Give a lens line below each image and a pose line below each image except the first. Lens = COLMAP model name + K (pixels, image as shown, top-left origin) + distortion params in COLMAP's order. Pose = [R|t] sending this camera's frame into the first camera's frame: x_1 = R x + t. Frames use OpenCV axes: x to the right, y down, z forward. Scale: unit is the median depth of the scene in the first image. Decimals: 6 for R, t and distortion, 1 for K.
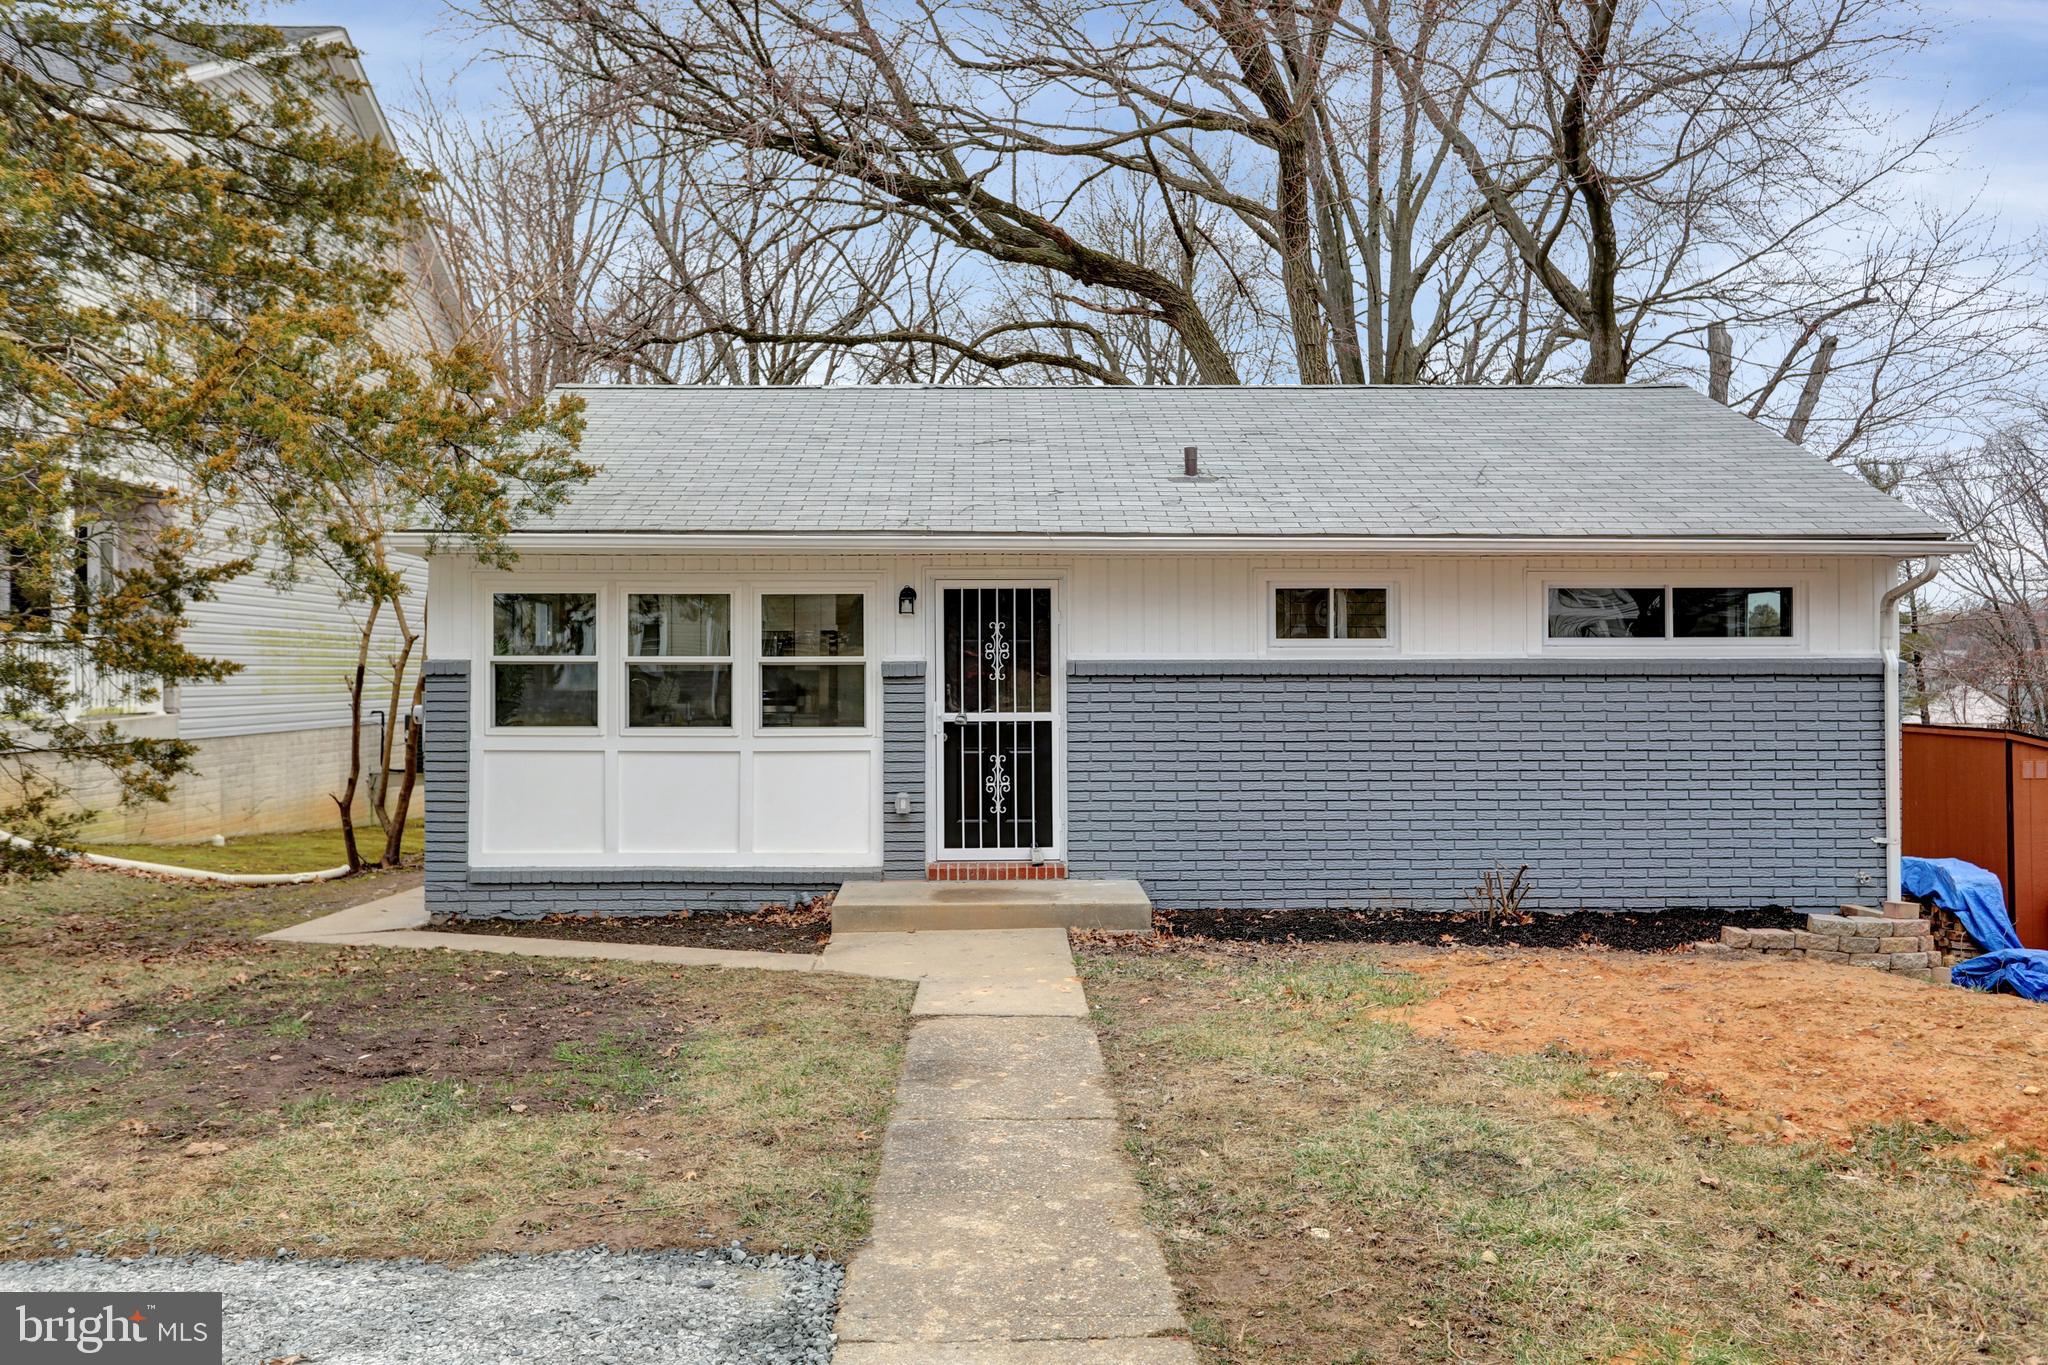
lens RADIAL K [[1627.2, 0, 1024.0], [0, 1627.2, 682.5], [0, 0, 1]] dist [0.049822, 0.000941]
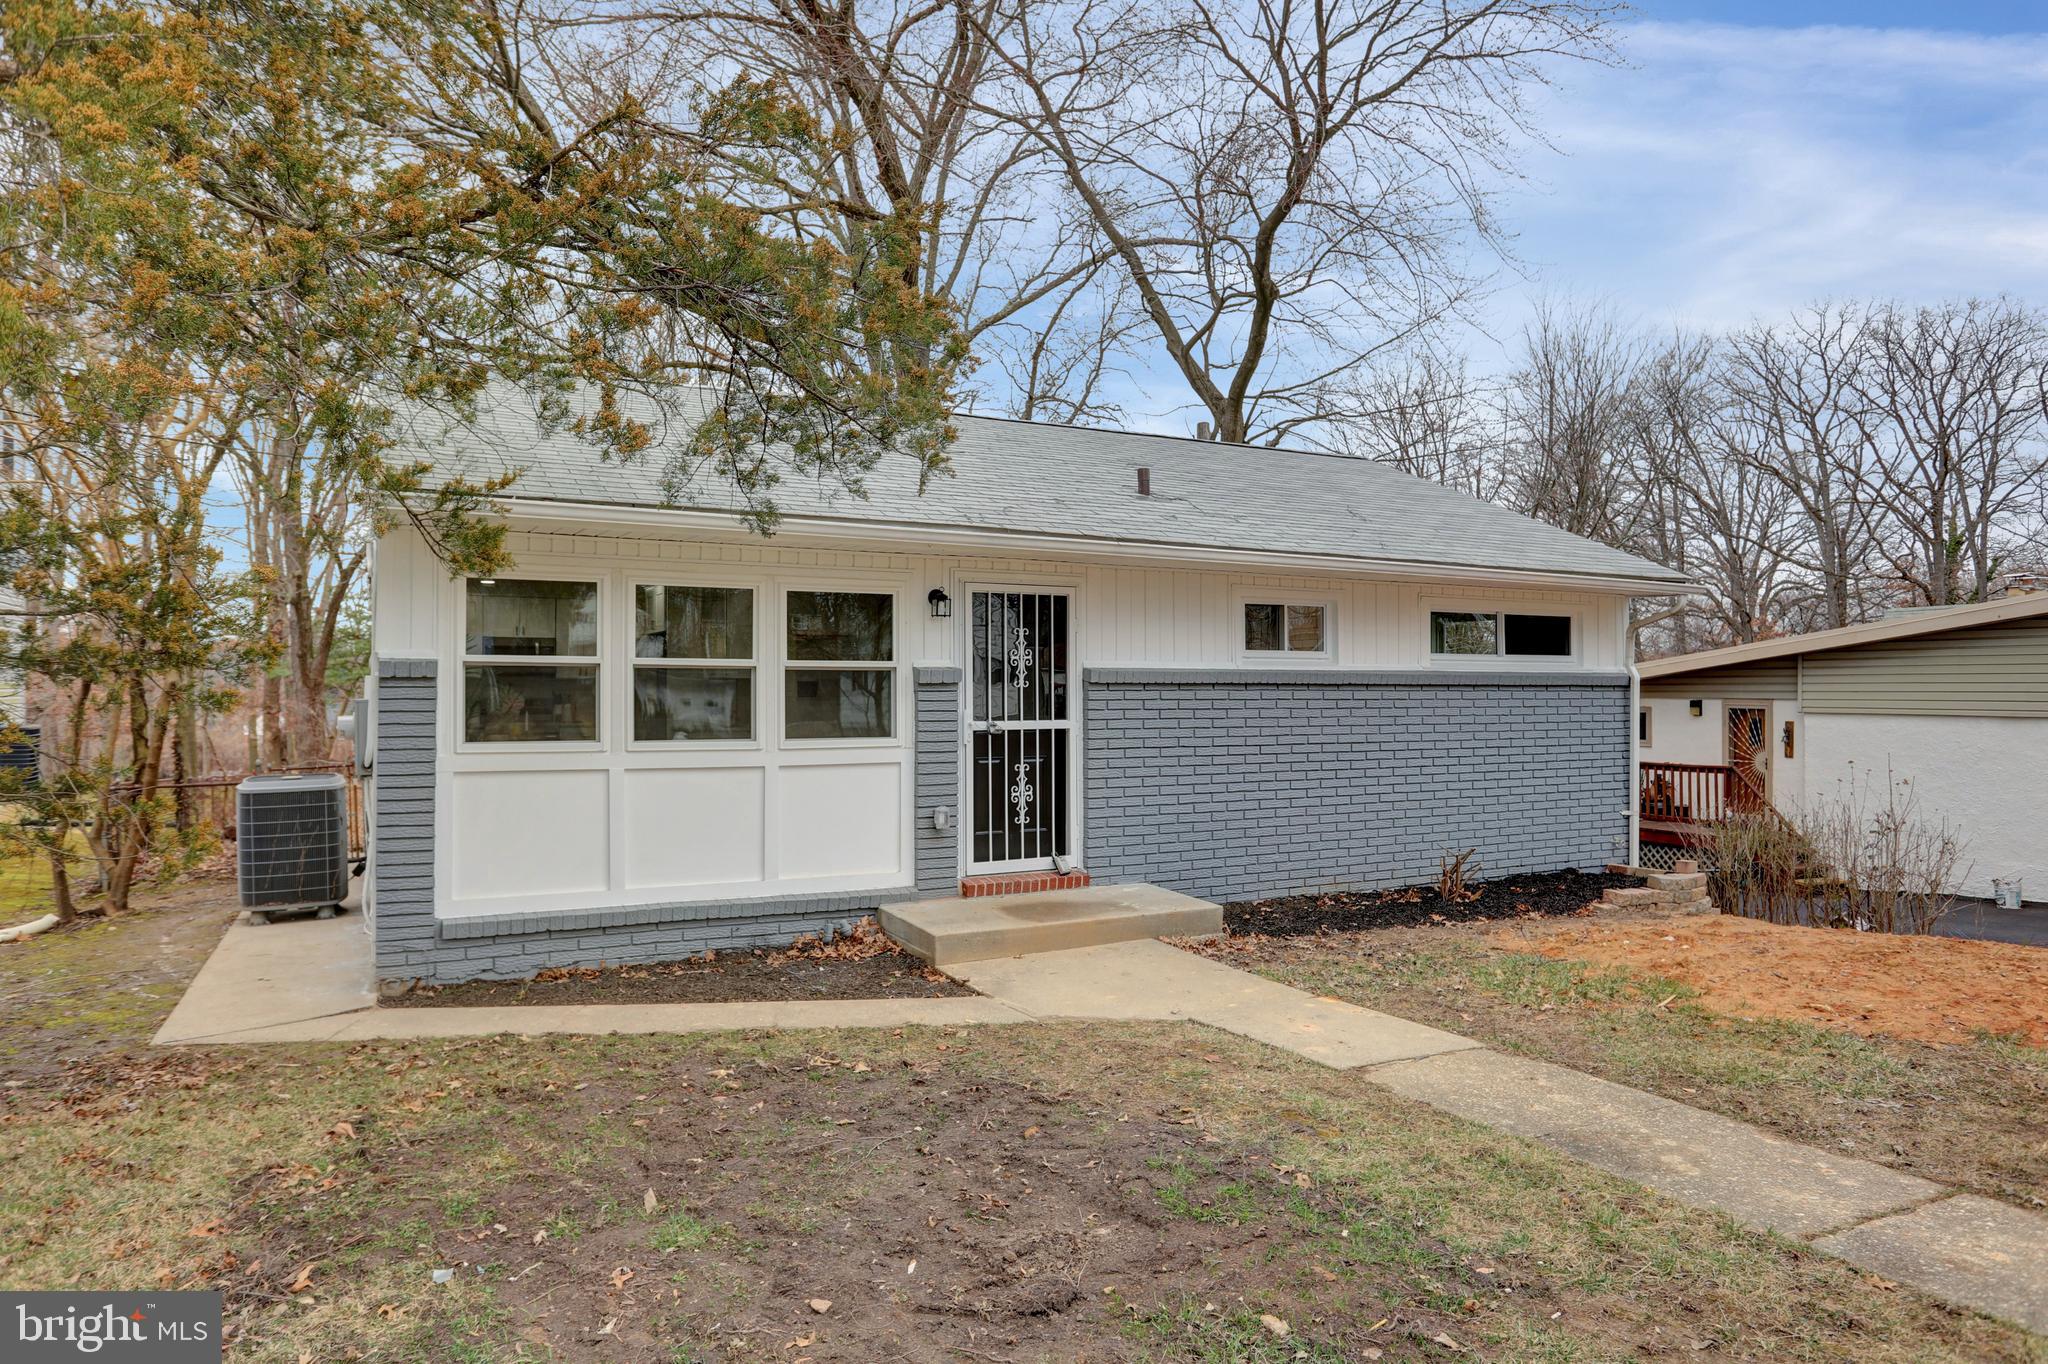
lens RADIAL K [[1253.5, 0, 1024.0], [0, 1253.5, 682.0], [0, 0, 1]] dist [-0.001929, -0.000647]
pose [[0.898435, 0.005463, 0.439073, -0.346256], [-0.001480, 0.999955, -0.009414, 0.002473], [-0.439104, 0.007808, 0.898402, 0.322299]]
